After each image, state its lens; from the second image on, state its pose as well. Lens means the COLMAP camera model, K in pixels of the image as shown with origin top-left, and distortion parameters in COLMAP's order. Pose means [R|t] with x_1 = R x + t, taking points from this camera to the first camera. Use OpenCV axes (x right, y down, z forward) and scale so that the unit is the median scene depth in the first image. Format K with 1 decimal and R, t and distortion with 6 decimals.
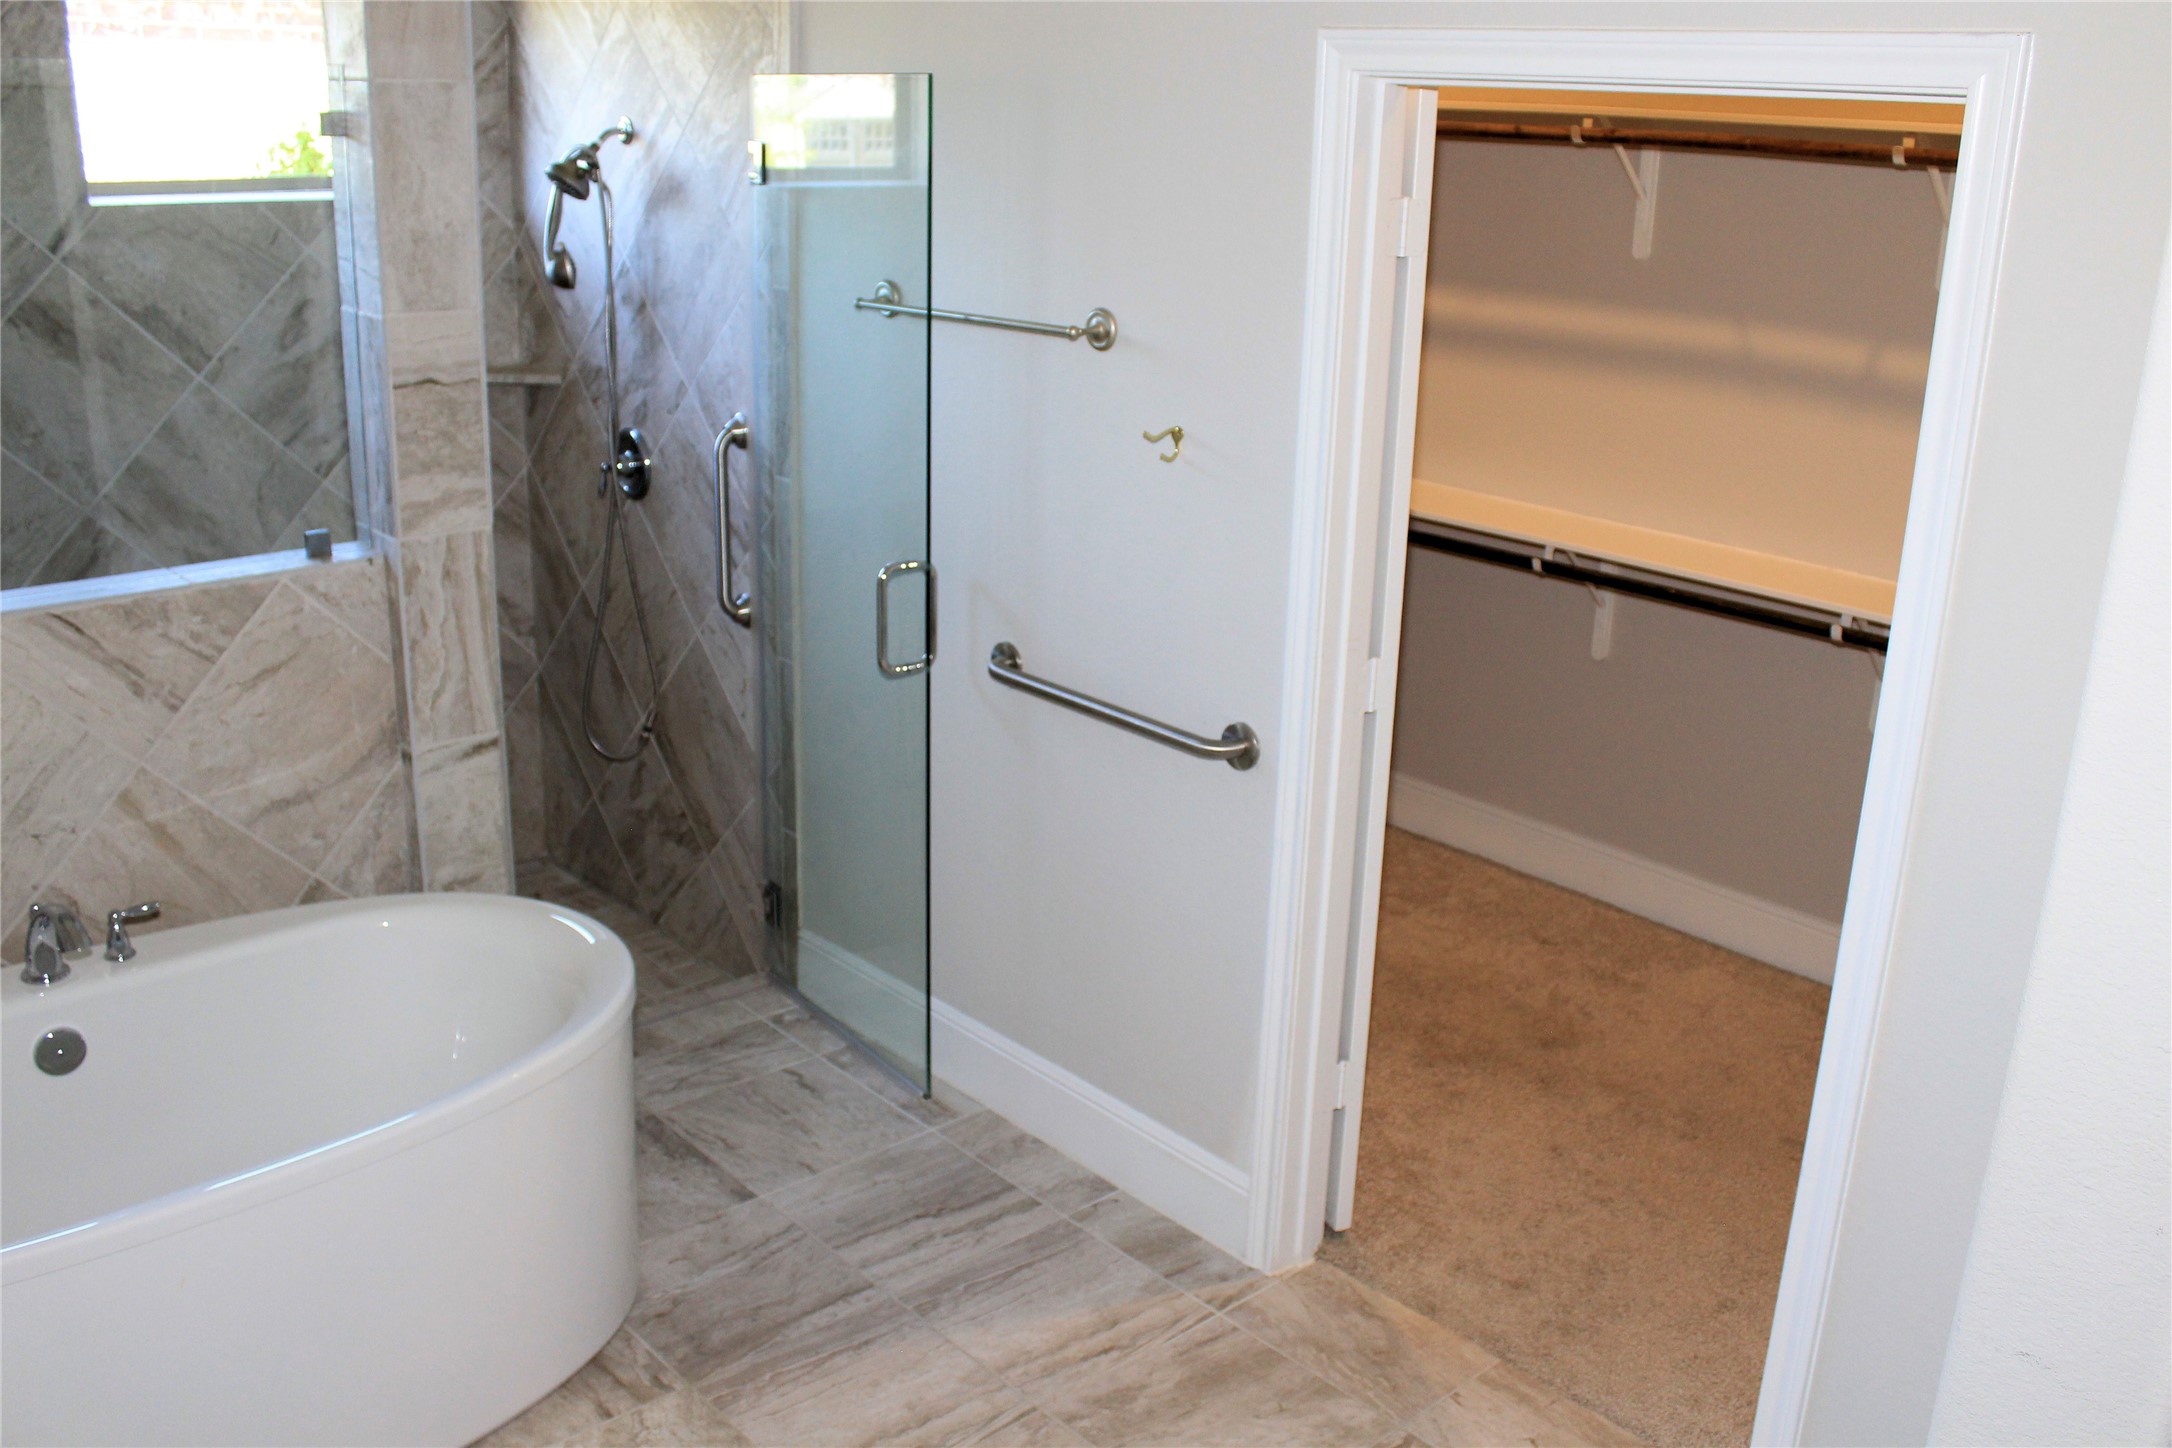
lens RADIAL K [[1942.0, 0, 1097.7], [0, 1942.0, 709.8], [0, 0, 1]] dist [-0.151156, 0.120502]
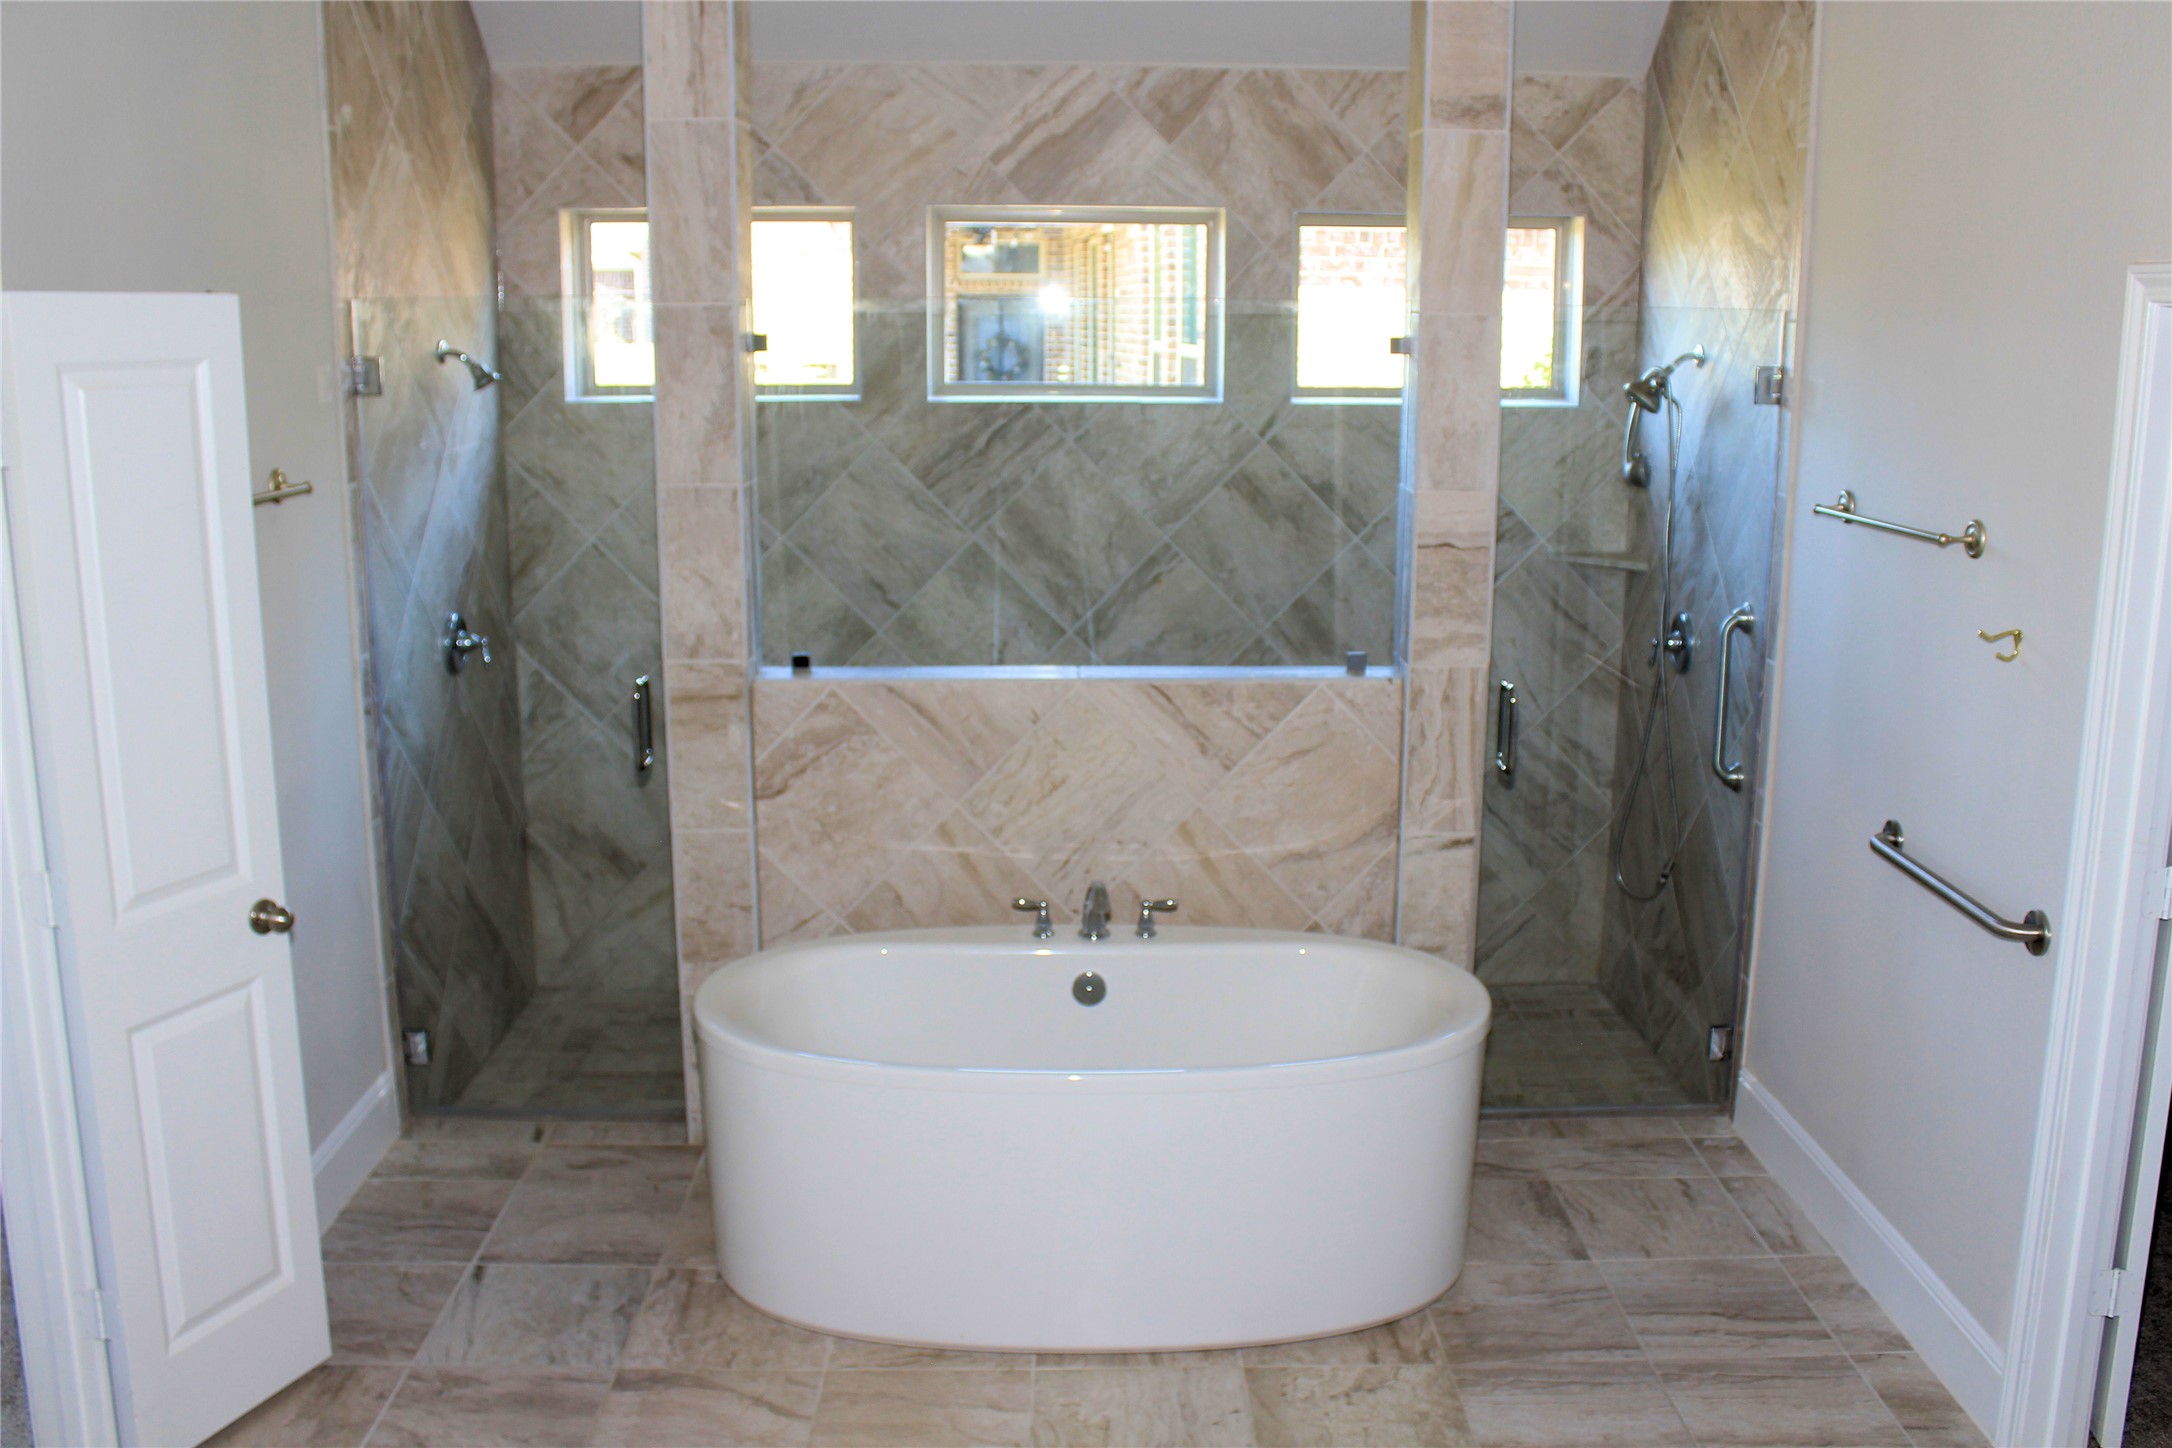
lens RADIAL K [[1942.0, 0, 1083.0], [0, 1942.0, 732.2], [0, 0, 1]] dist [-0.151156, 0.120502]
pose [[0.751705, 0.116689, -0.649094, 0.303209], [-0.182572, 0.982577, -0.034794, 0.037934], [0.633725, 0.144662, 0.759912, -0.112101]]
